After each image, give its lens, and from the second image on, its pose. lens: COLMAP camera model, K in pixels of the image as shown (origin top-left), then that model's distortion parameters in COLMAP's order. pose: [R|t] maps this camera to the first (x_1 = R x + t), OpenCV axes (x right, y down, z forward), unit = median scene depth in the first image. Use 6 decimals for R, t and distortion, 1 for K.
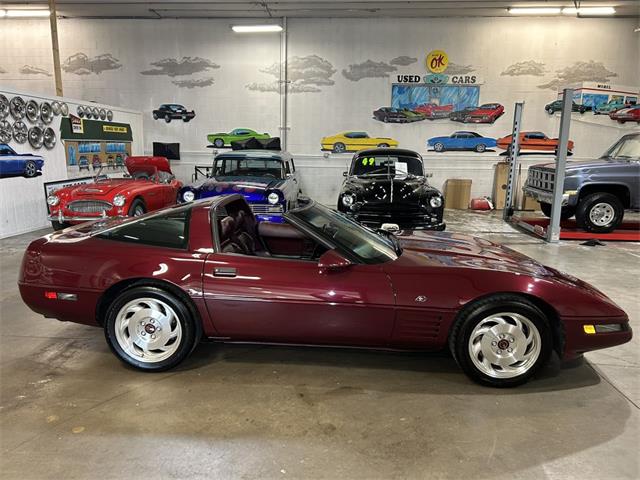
lens RADIAL K [[484.2, 0, 313.6], [0, 484.2, 240.8], [0, 0, 1]] dist [0.053771, -0.054606]
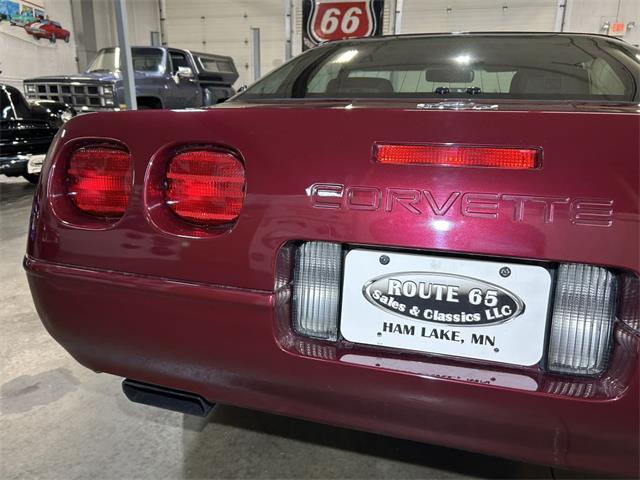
lens RADIAL K [[484.2, 0, 313.5], [0, 484.2, 235.2], [0, 0, 1]] dist [0.053771, -0.054606]
pose [[0.194589, -0.268733, 0.943355, -0.242893], [0.178417, 0.955392, 0.235359, -0.015239], [-0.964522, 0.122512, 0.233855, 0.353309]]
